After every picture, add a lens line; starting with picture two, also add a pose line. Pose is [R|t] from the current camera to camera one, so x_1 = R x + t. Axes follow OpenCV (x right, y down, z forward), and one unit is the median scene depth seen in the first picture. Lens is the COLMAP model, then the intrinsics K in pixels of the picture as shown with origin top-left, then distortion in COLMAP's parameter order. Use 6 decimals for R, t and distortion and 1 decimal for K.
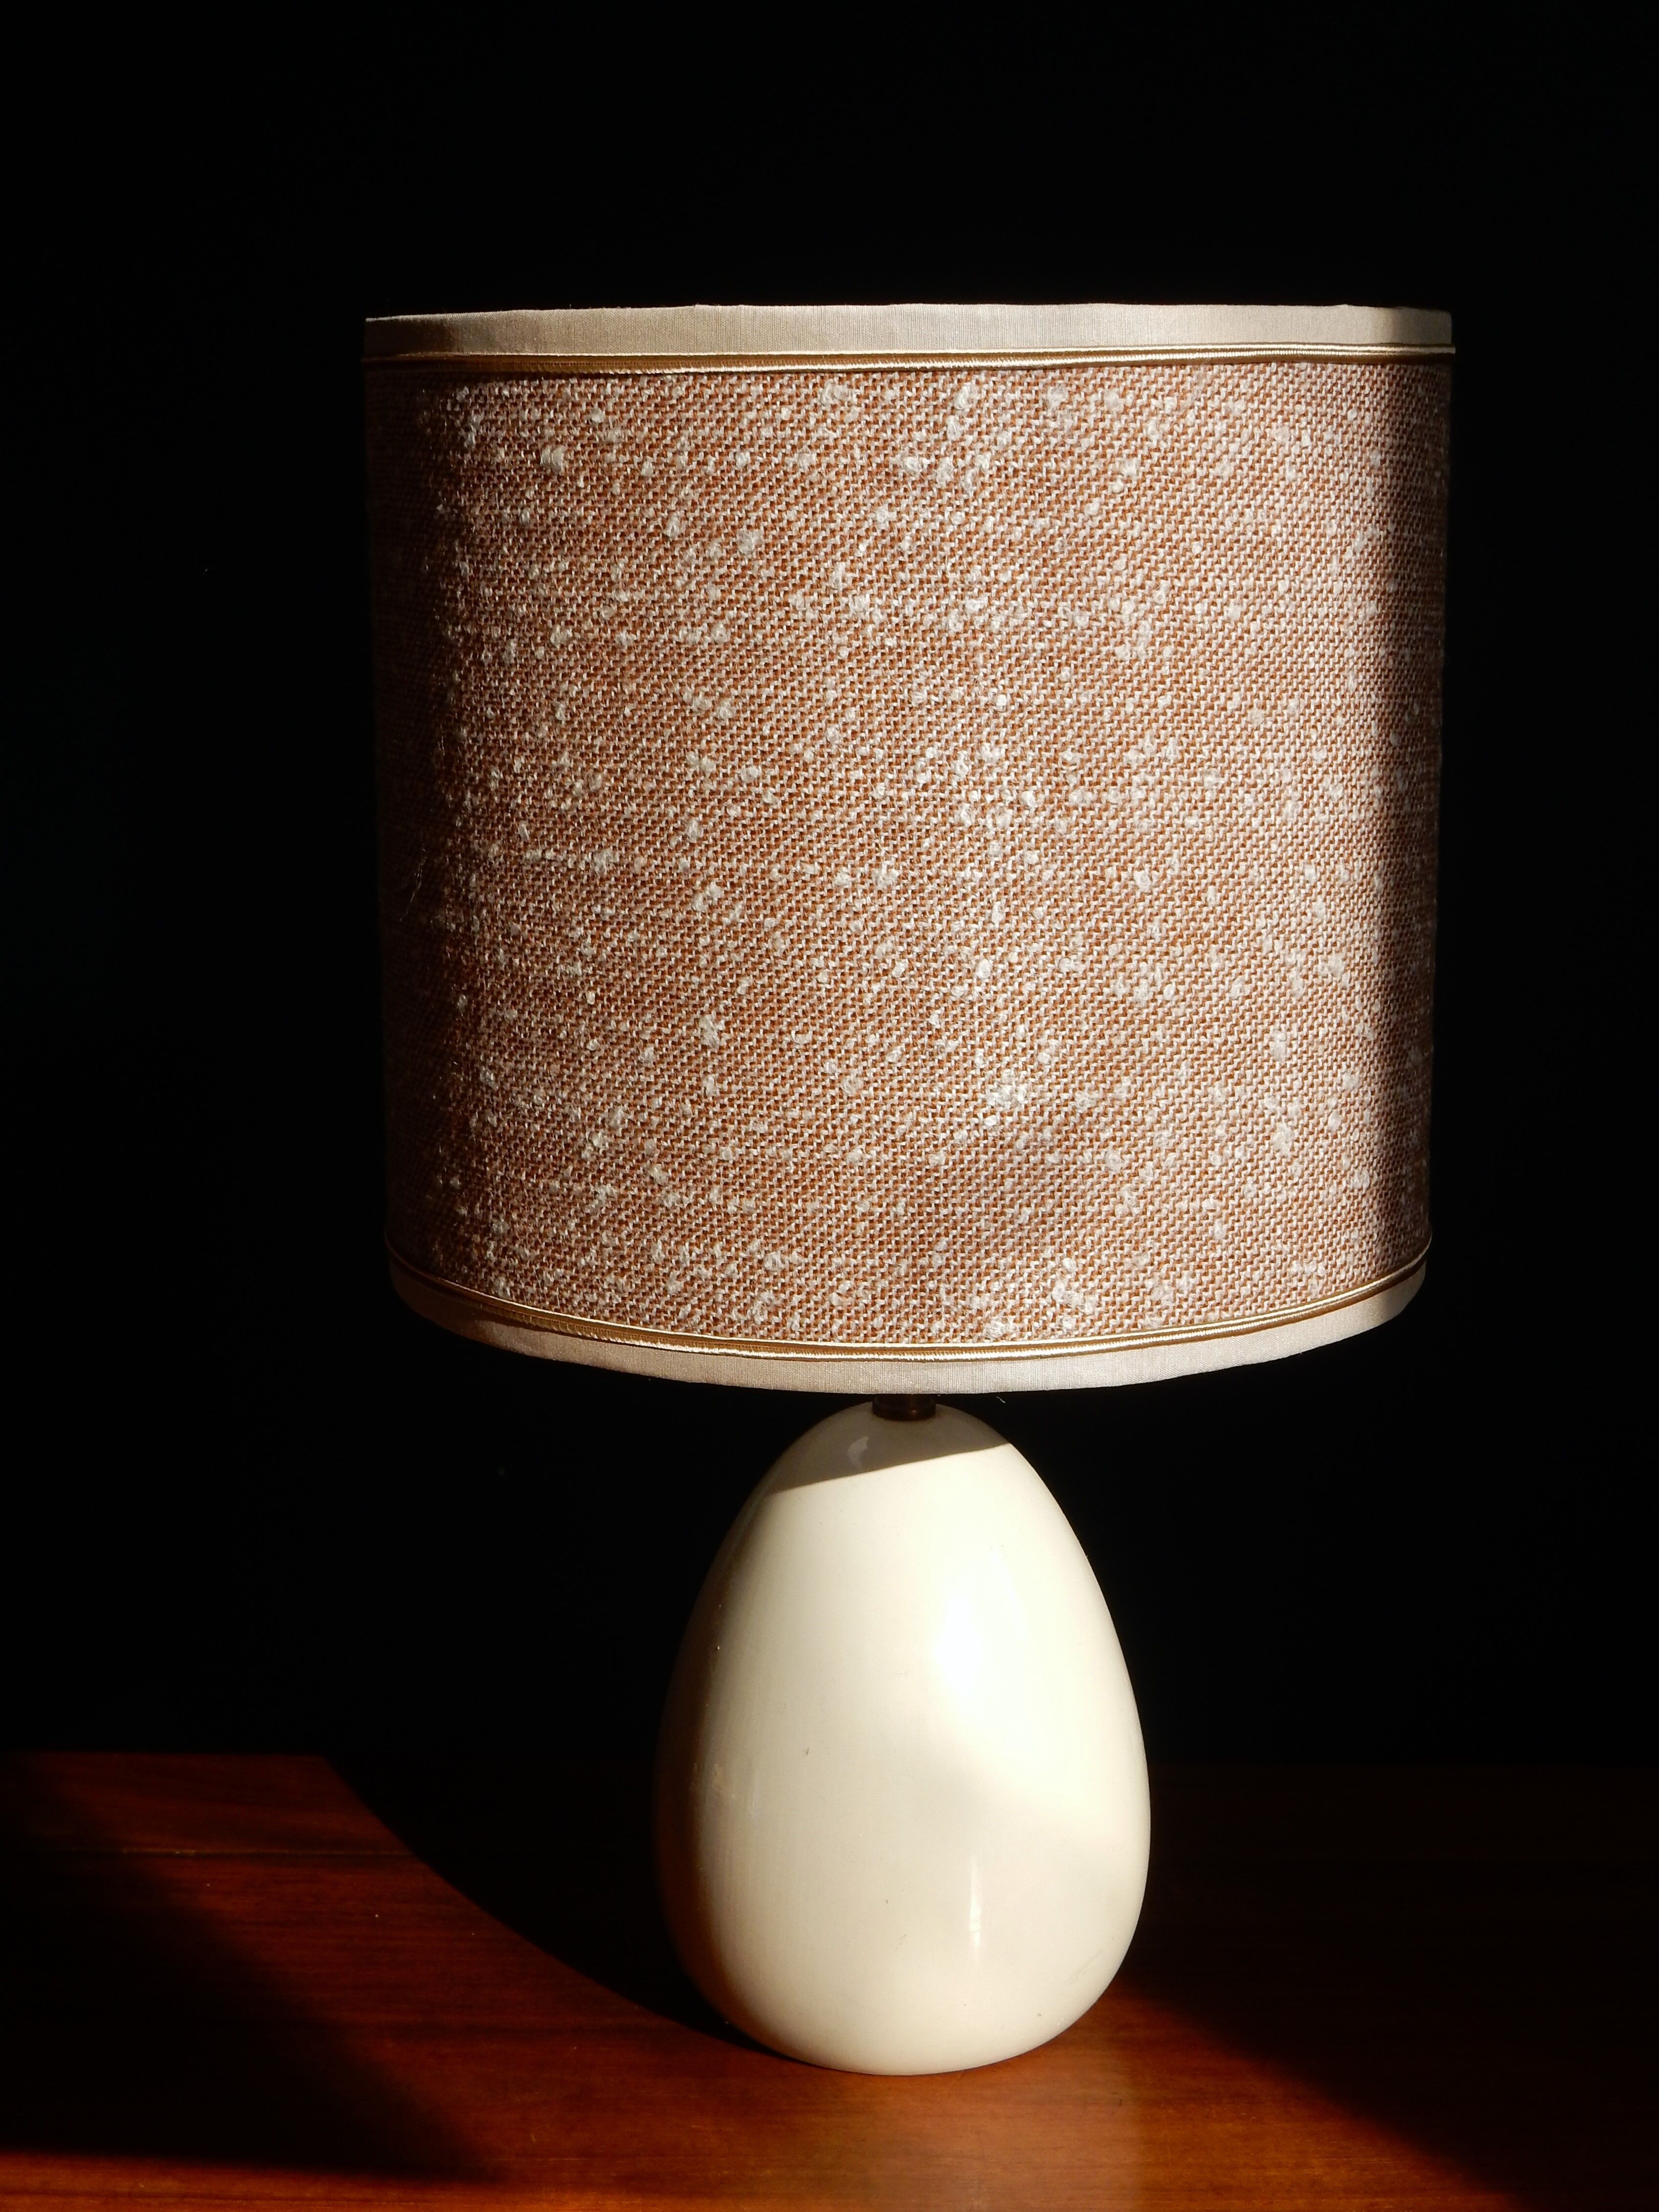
lens RADIAL K [[3923.7, 0, 817.6], [0, 3923.7, 1115.1], [0, 0, 1]] dist [-0.010841, -0.260718]
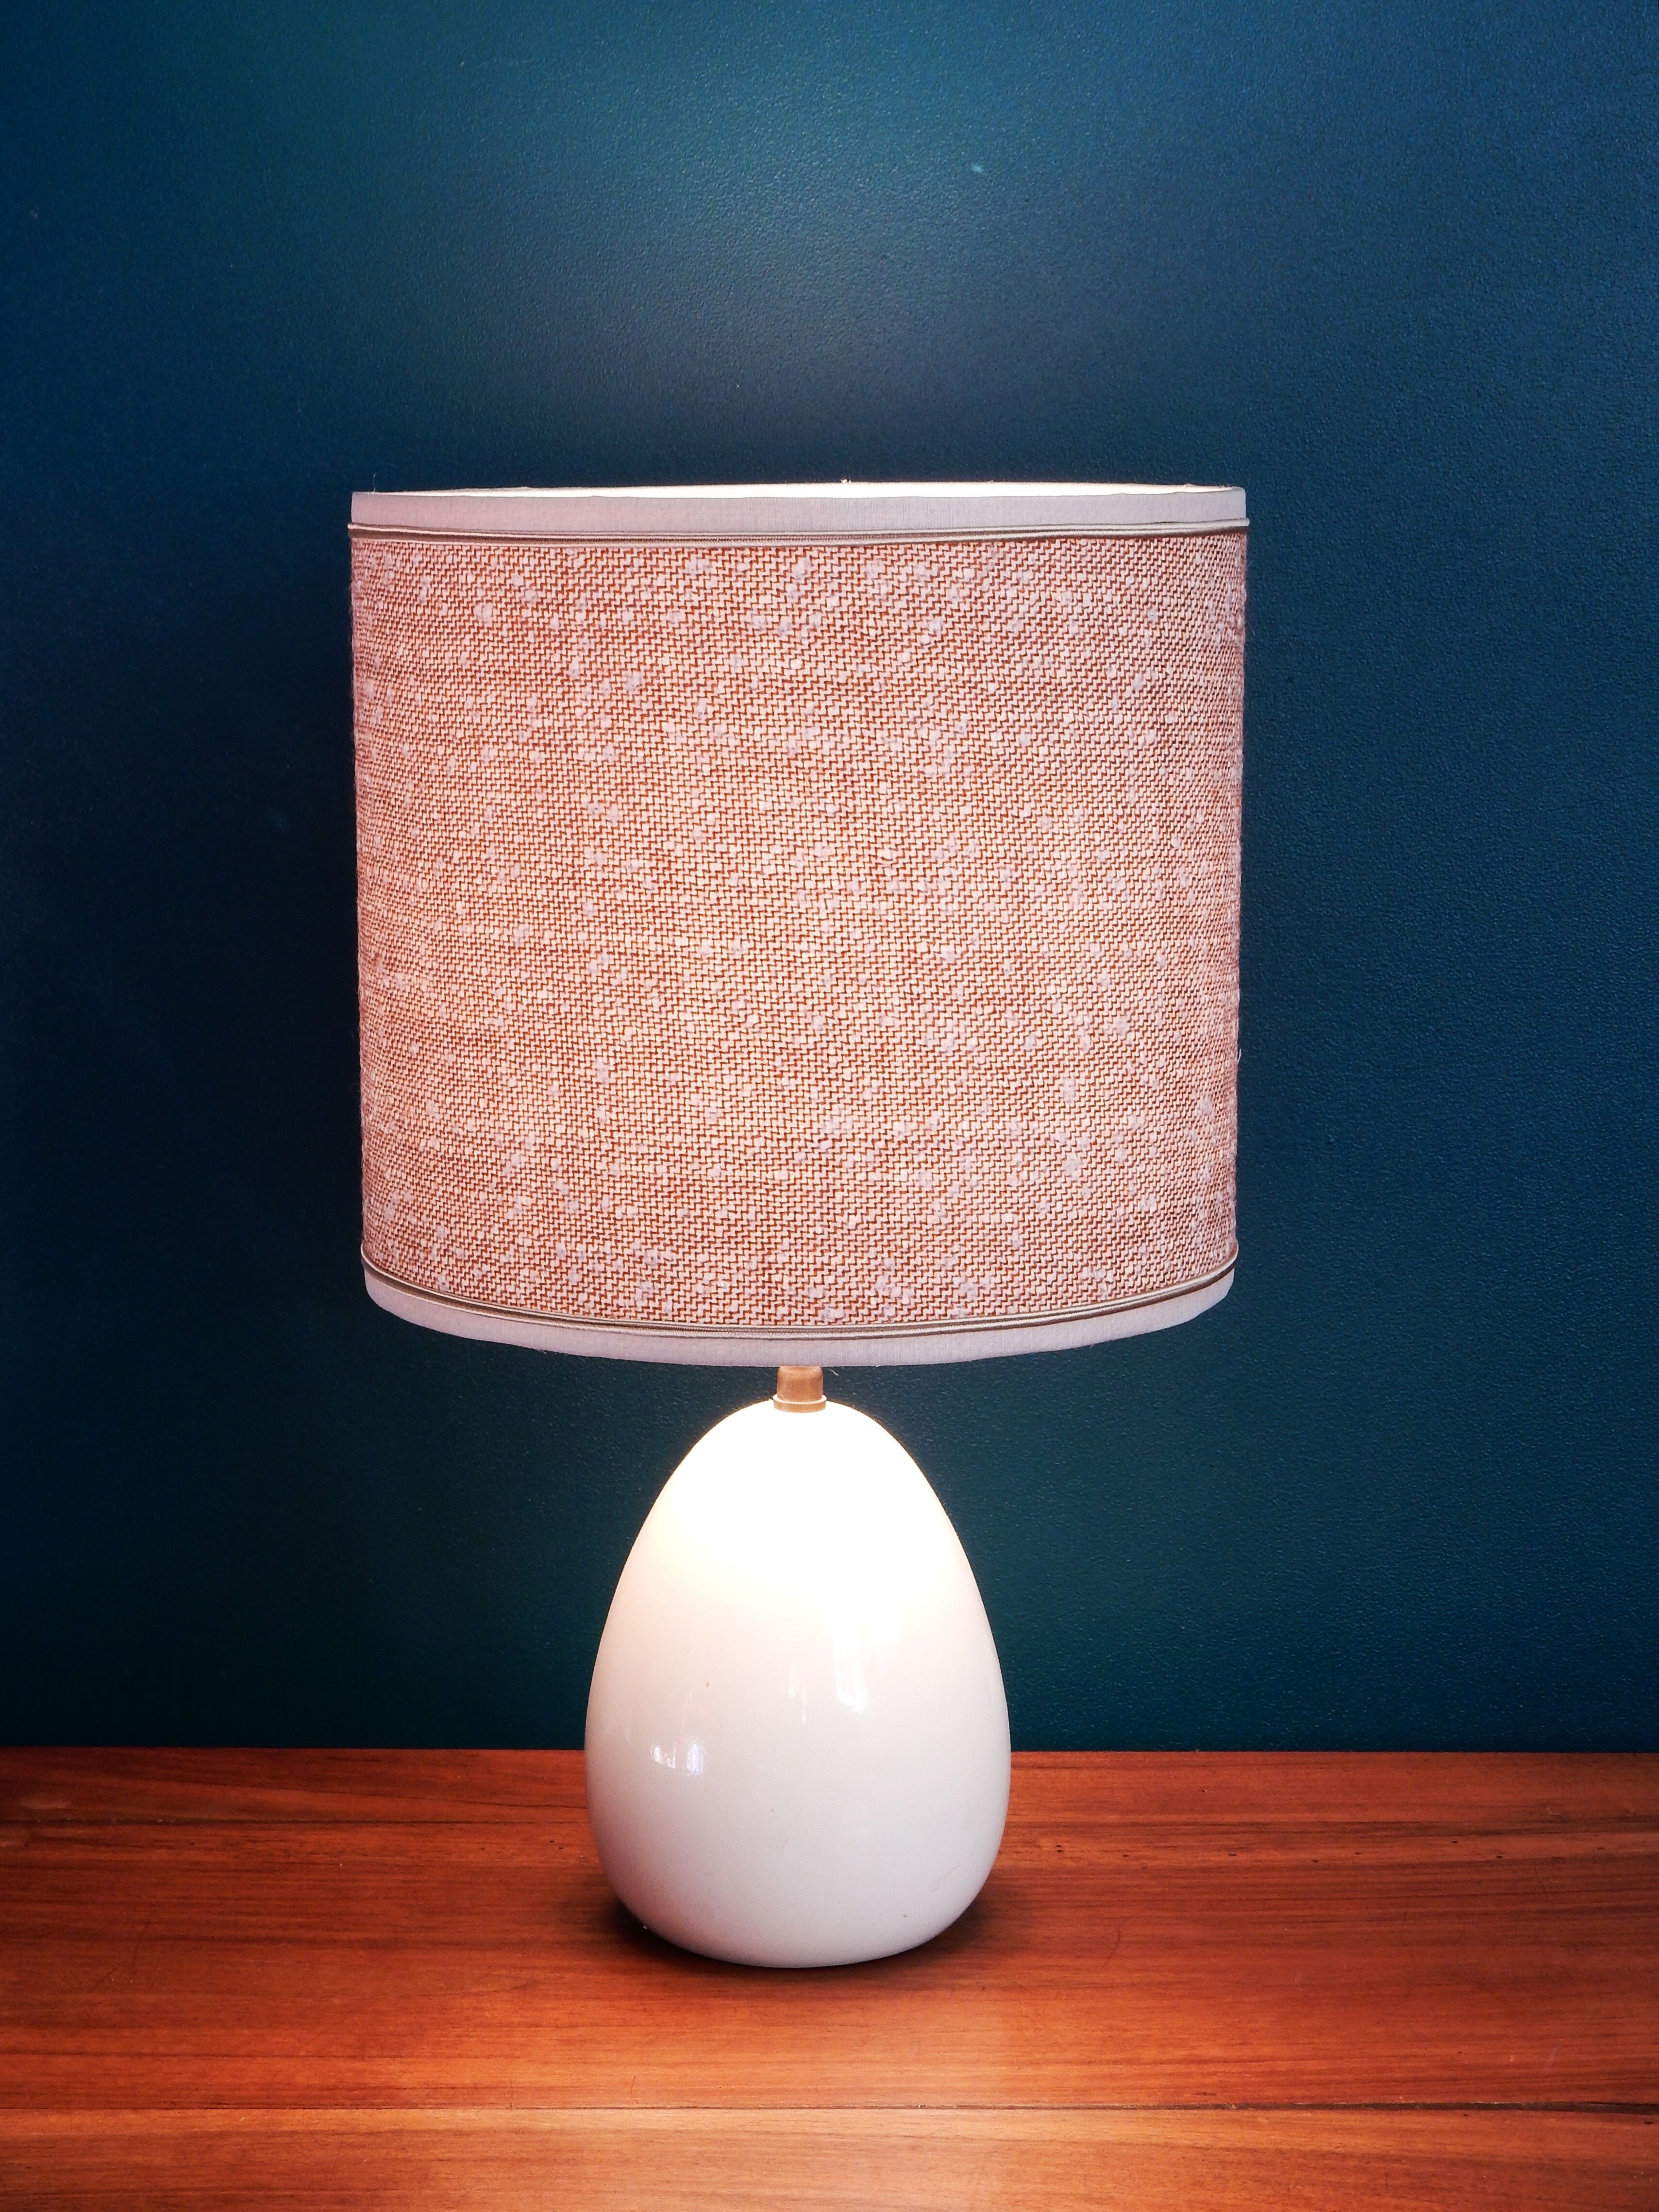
lens RADIAL K [[4629.0, 0, 838.7], [0, 4629.0, 1095.5], [0, 0, 1]] dist [-0.003611, 0.335059]
pose [[0.998355, 0.012253, -0.056014, 0.129998], [-0.014544, 0.999066, -0.040684, 0.045054], [0.055463, 0.041432, 0.997601, -0.461760]]
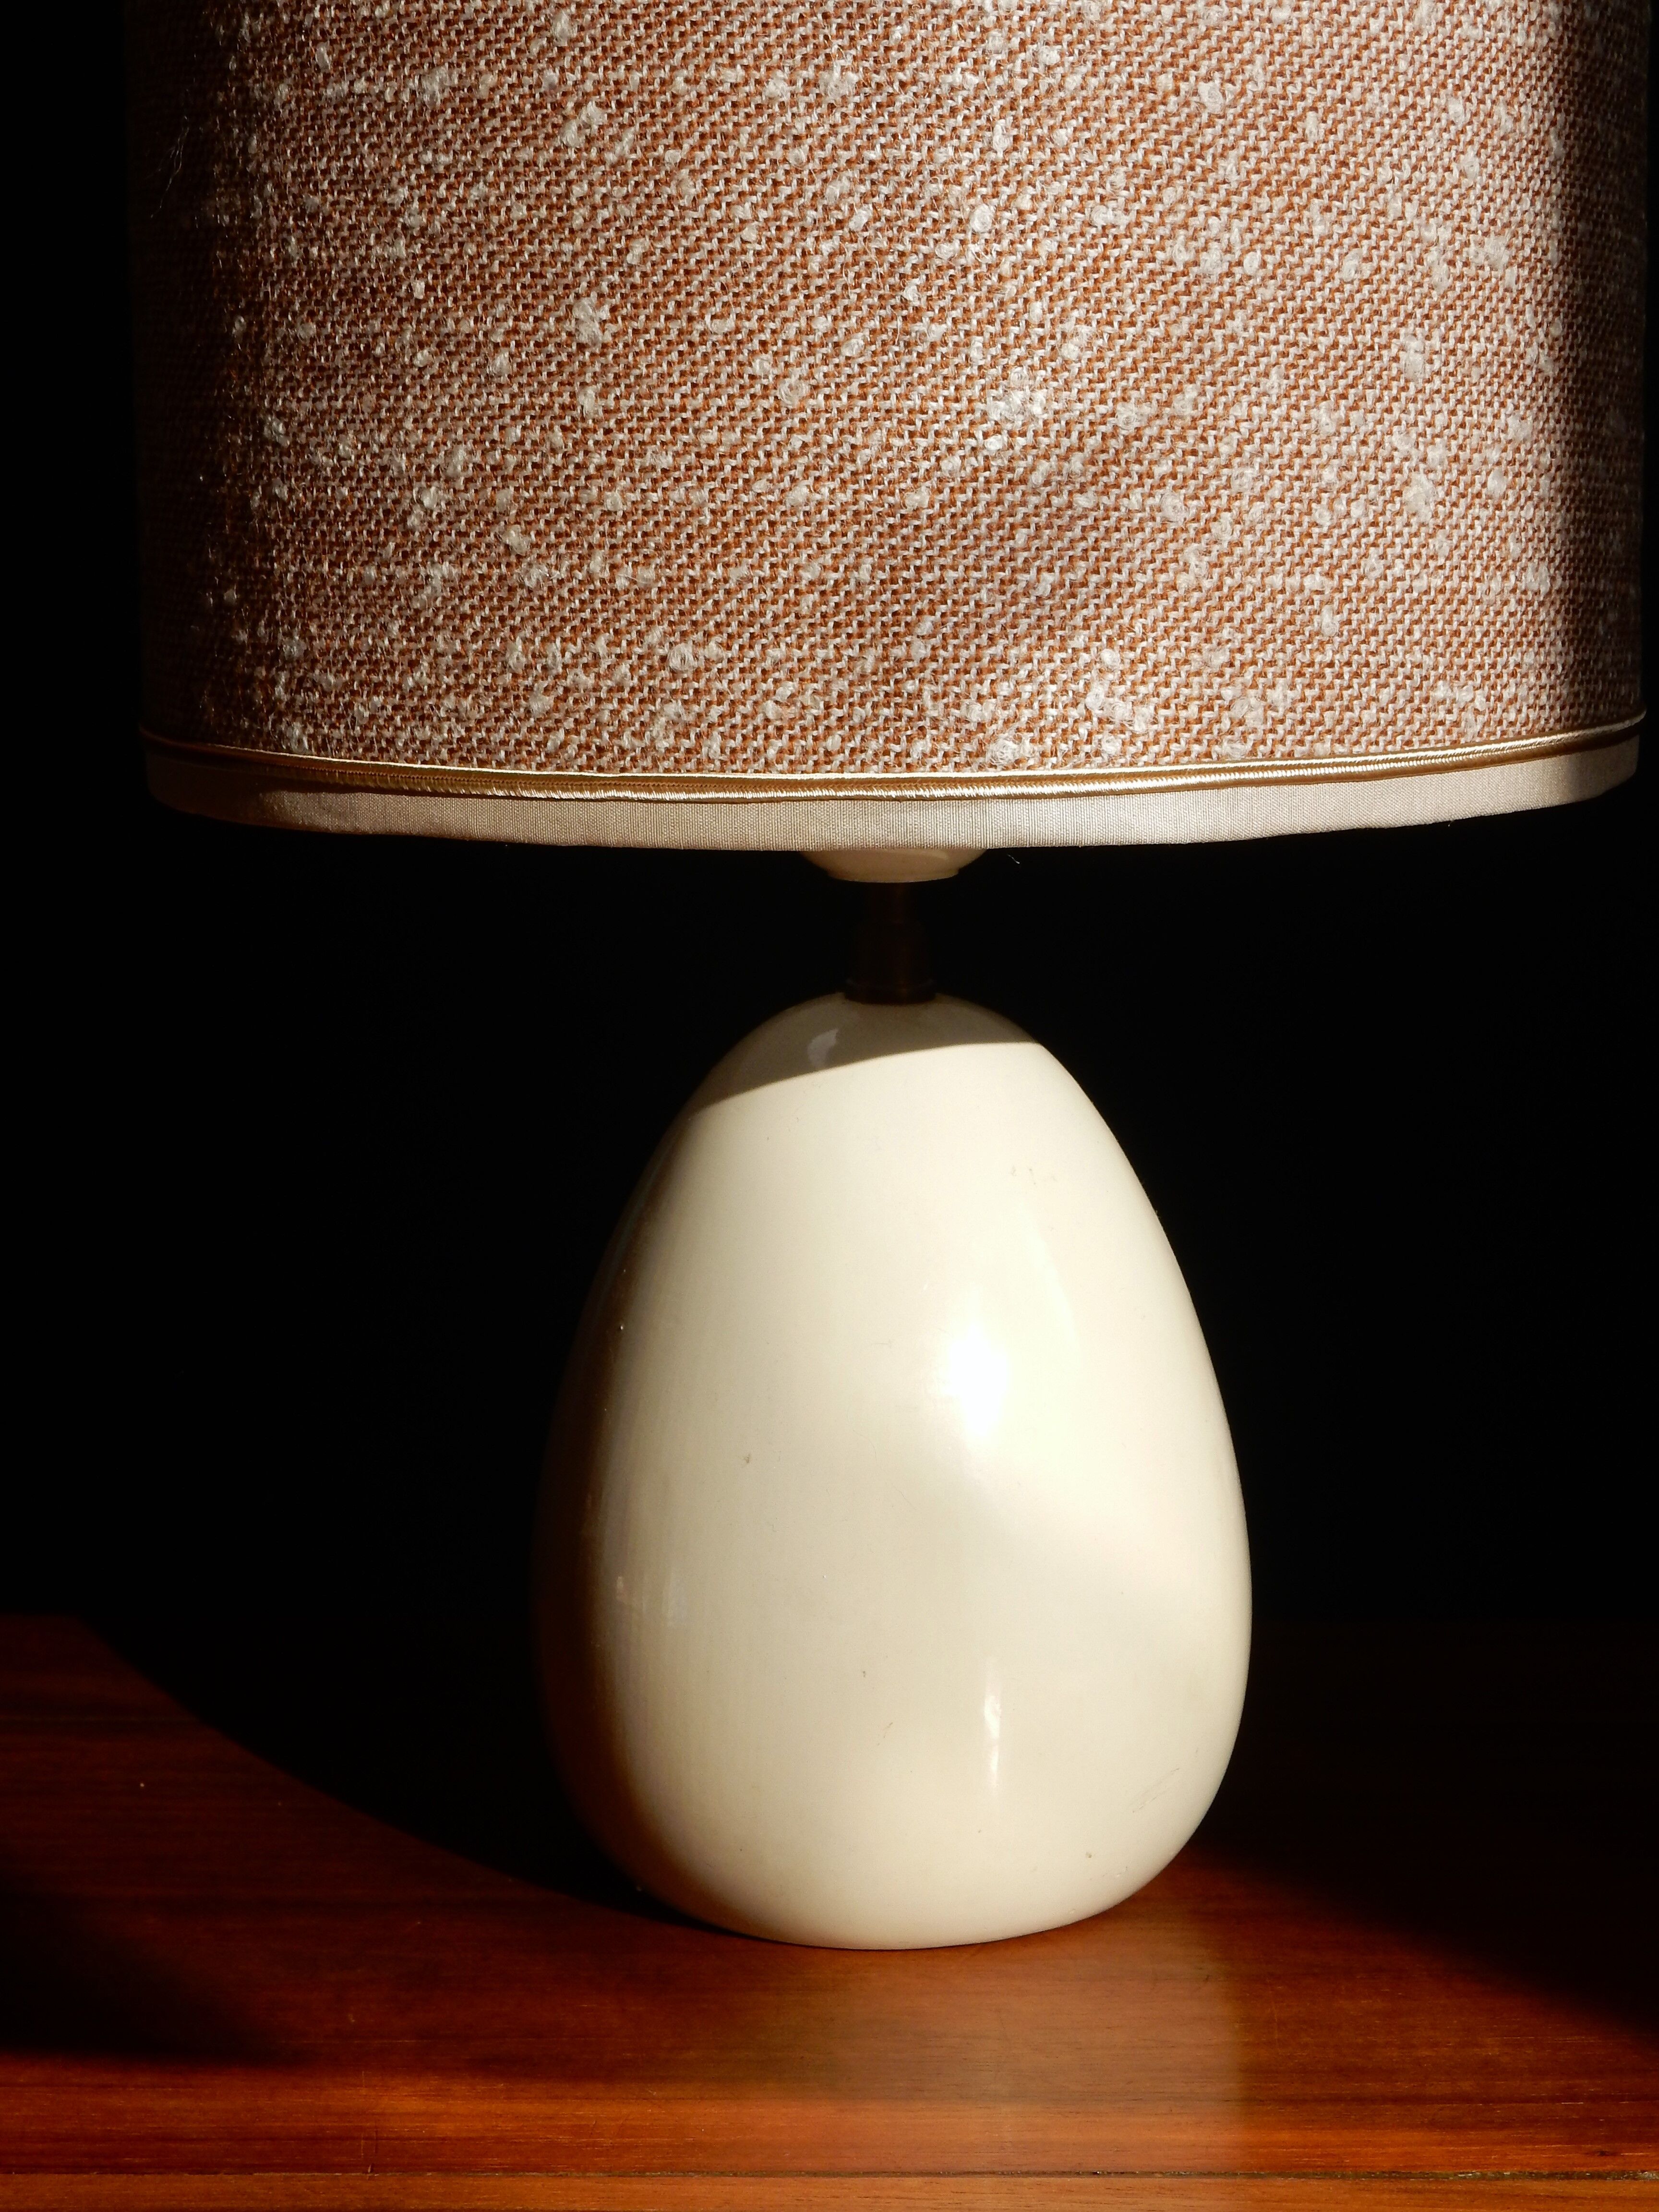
lens RADIAL K [[5406.8, 0, 797.0], [0, 5406.8, 1104.9], [0, 0, 1]] dist [-0.064354, 0.398318]
pose [[0.999906, -0.004845, -0.012801, 0.020883], [0.004397, 0.999384, -0.034805, 0.150022], [0.012962, 0.034745, 0.999312, 0.052534]]
